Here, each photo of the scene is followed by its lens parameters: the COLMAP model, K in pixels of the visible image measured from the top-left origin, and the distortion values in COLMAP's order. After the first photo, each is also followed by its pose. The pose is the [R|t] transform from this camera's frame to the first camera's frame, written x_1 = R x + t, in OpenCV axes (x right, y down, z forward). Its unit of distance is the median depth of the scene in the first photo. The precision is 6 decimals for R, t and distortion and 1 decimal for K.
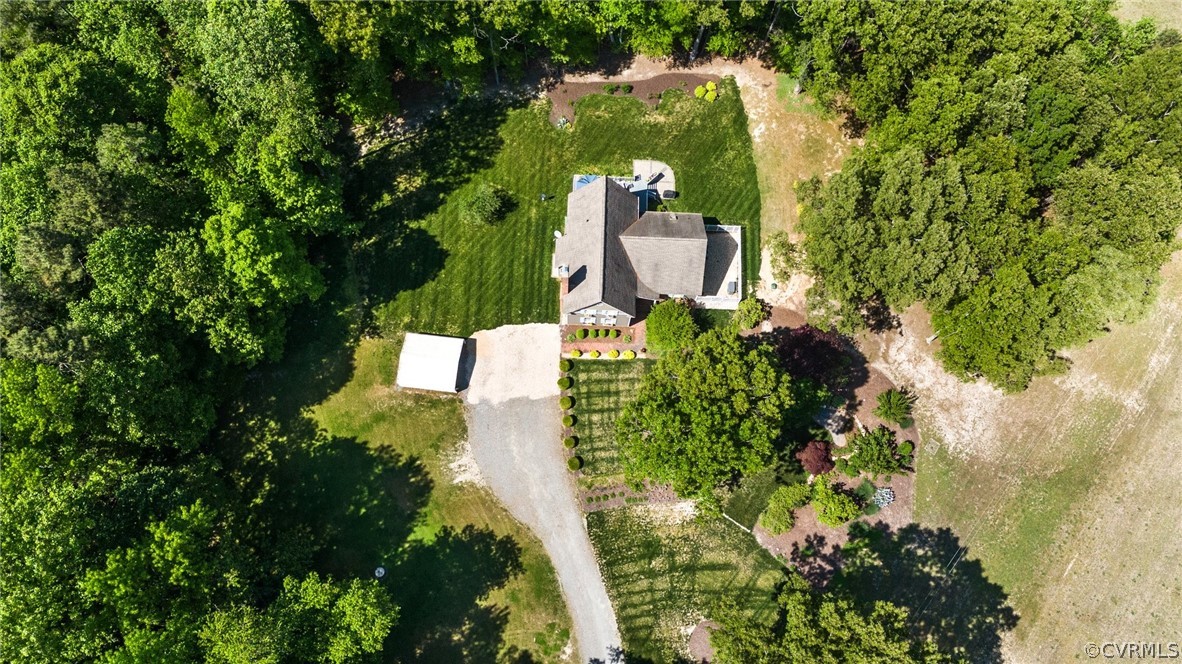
lens RADIAL K [[869.3, 0, 591.0], [0, 869.3, 332.0], [0, 0, 1]] dist [0.120610, -0.192013]
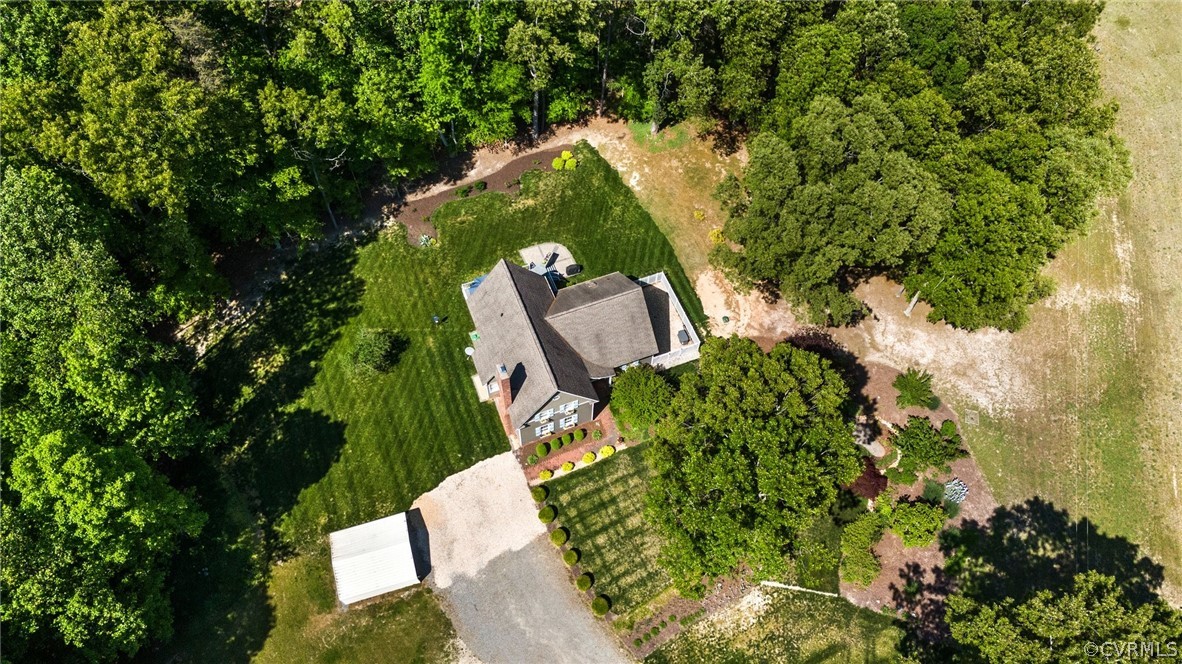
lens RADIAL K [[876.5, 0, 595.4], [0, 876.5, 326.3], [0, 0, 1]] dist [0.073898, -0.064324]
pose [[0.915734, -0.343795, 0.207933, -0.097753], [0.382172, 0.905033, -0.186707, 0.070020], [-0.123997, 0.250440, 0.960159, 0.187629]]
